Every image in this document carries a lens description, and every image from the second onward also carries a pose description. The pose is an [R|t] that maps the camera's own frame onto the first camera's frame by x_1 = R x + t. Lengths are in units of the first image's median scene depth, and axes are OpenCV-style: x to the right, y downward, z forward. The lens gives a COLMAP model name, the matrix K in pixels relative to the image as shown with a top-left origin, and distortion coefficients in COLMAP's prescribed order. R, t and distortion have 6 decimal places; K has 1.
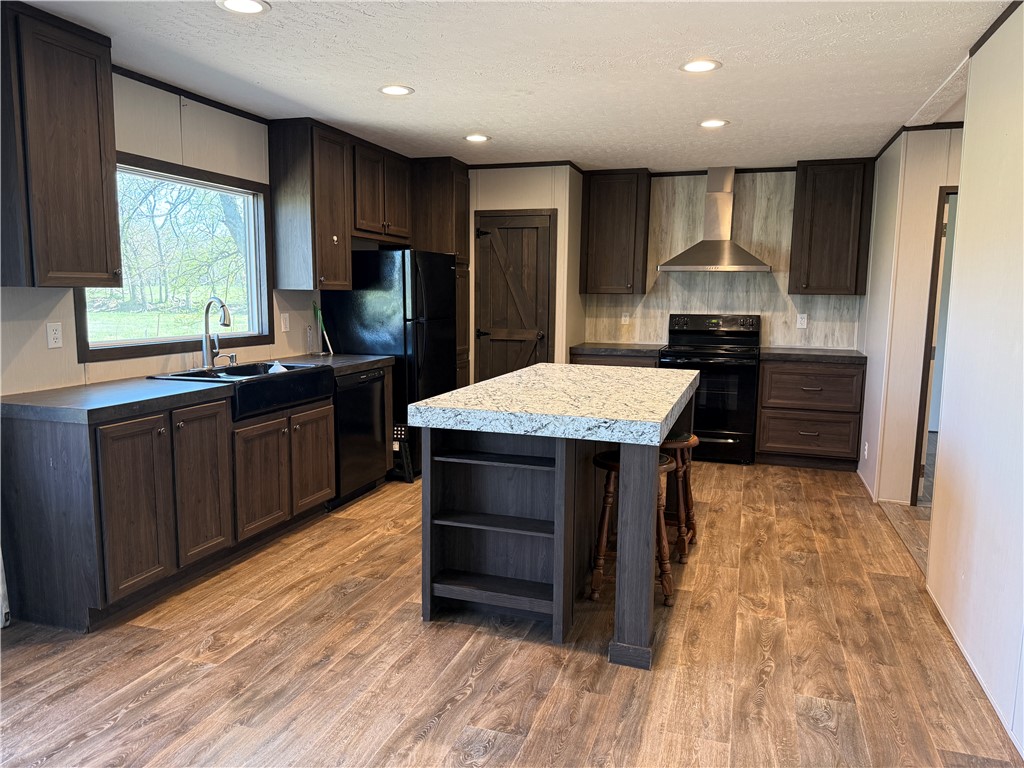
lens RADIAL K [[705.2, 0, 519.5], [0, 705.2, 389.1], [0, 0, 1]] dist [0.047247, -0.038985]
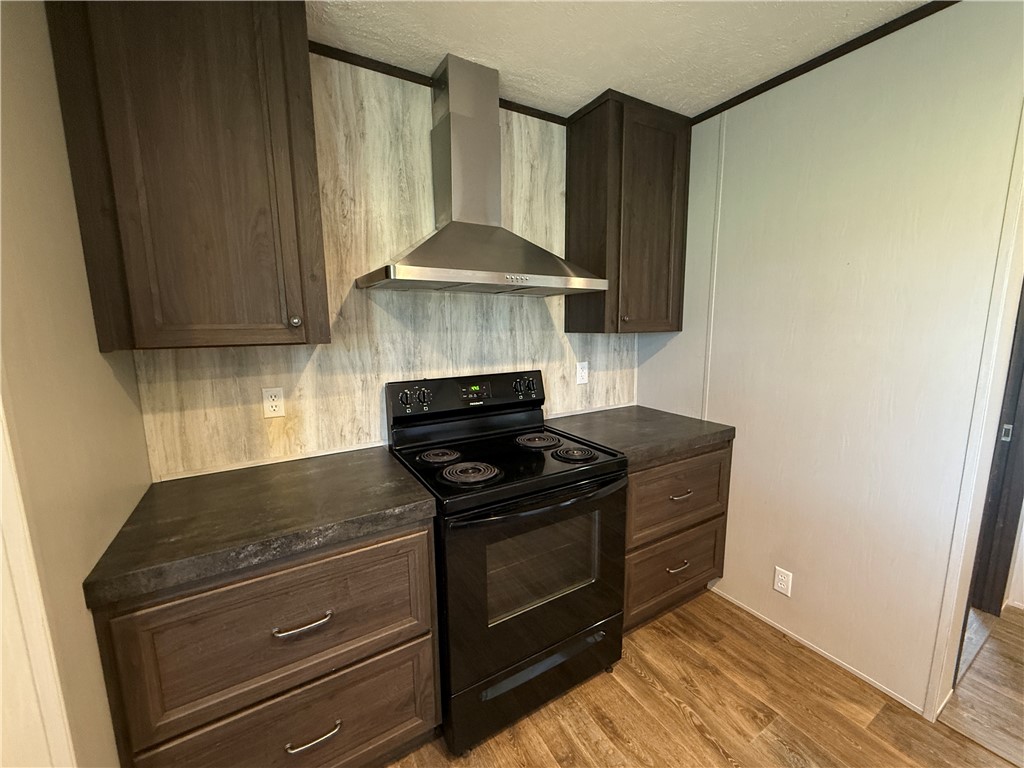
lens RADIAL K [[411.4, 0, 509.4], [0, 411.4, 387.2], [0, 0, 1]] dist [-0.003156, 0.000947]
pose [[0.673982, -0.130461, 0.727137, 0.077979], [0.114431, 0.990840, 0.071708, -0.120347], [-0.729832, 0.034877, 0.682737, 0.810315]]
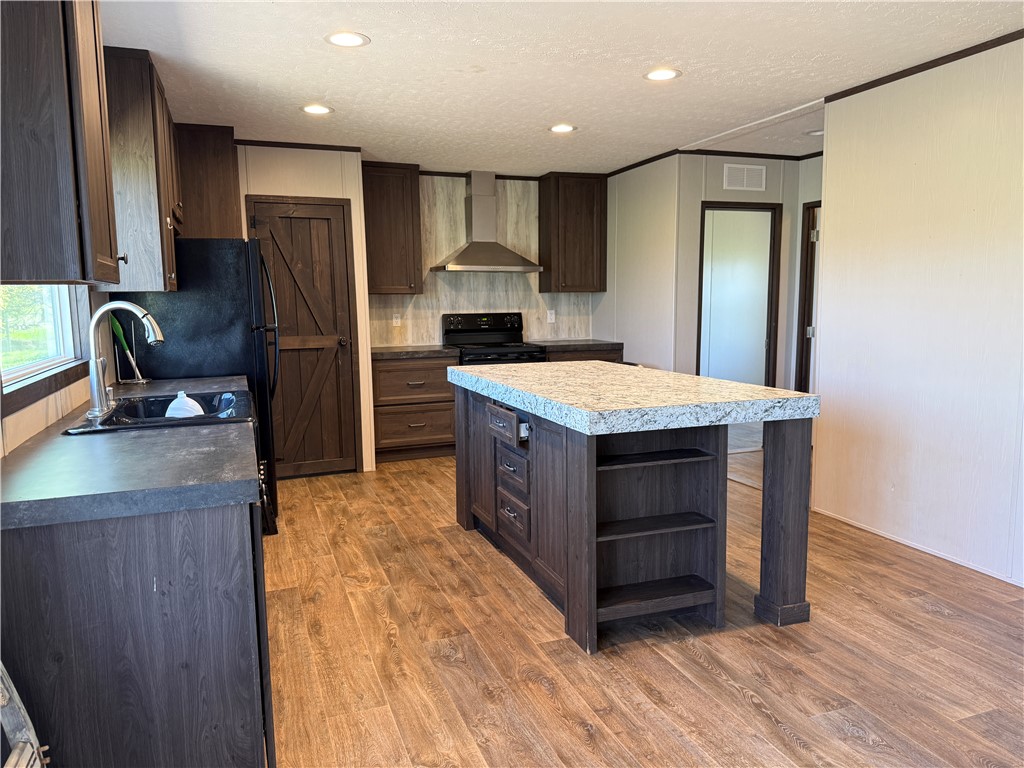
lens RADIAL K [[705.2, 0, 513.1], [0, 705.2, 390.9], [0, 0, 1]] dist [0.047247, -0.038985]
pose [[0.780946, -0.098851, 0.616726, -0.355457], [0.103314, 0.994239, 0.028536, -0.017549], [-0.615994, 0.041432, 0.786660, 0.170314]]
